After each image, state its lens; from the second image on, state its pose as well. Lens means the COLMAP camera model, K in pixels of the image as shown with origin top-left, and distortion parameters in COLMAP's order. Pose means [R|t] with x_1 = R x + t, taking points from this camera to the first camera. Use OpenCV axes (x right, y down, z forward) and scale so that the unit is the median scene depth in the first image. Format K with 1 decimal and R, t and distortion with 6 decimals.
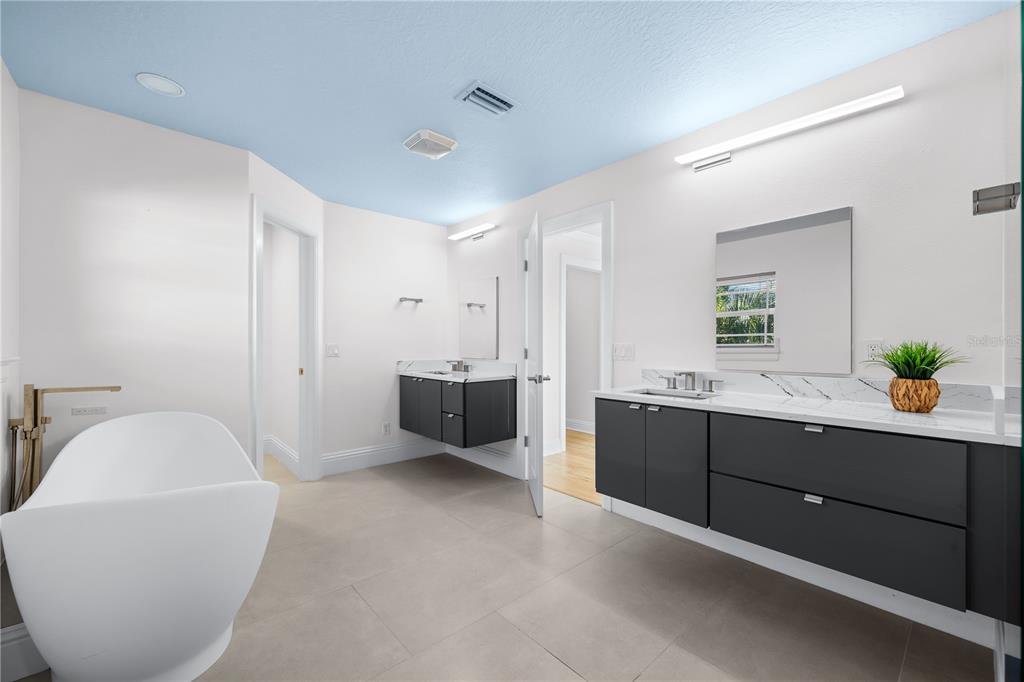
lens RADIAL K [[402.9, 0, 512.0], [0, 402.9, 341.0], [0, 0, 1]] dist [0.001428, 0.000107]
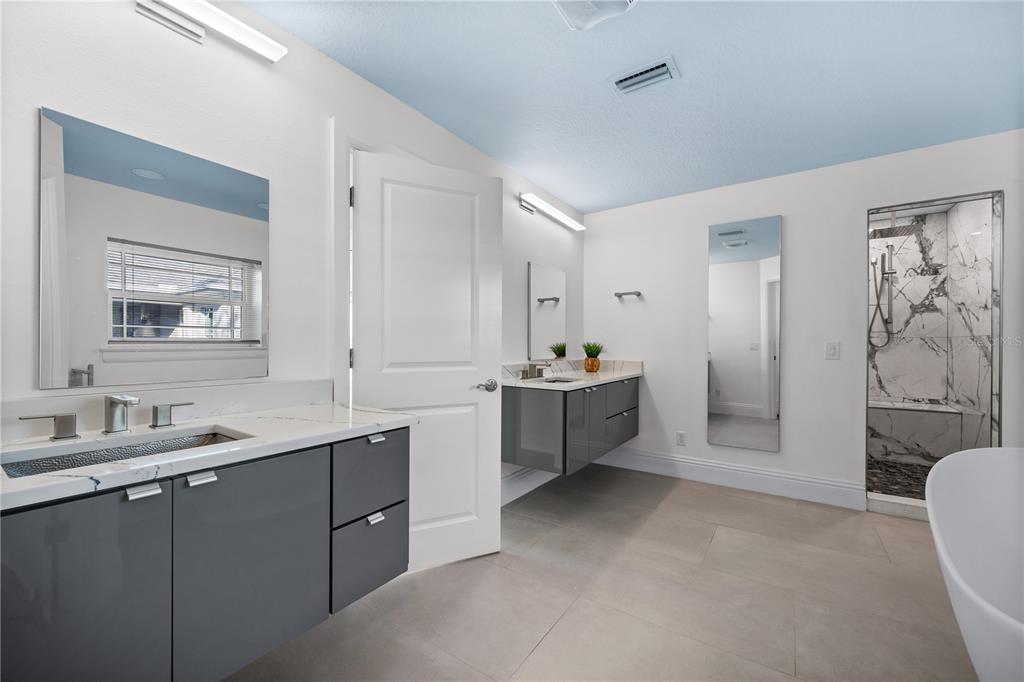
lens RADIAL K [[402.9, 0, 512.0], [0, 402.9, 341.0], [0, 0, 1]] dist [0.001428, 0.000107]
pose [[-0.220985, -0.000199, 0.975277, -0.826342], [-0.016878, 0.999851, -0.003620, 0.008318], [-0.975131, -0.017261, -0.220955, 1.379727]]
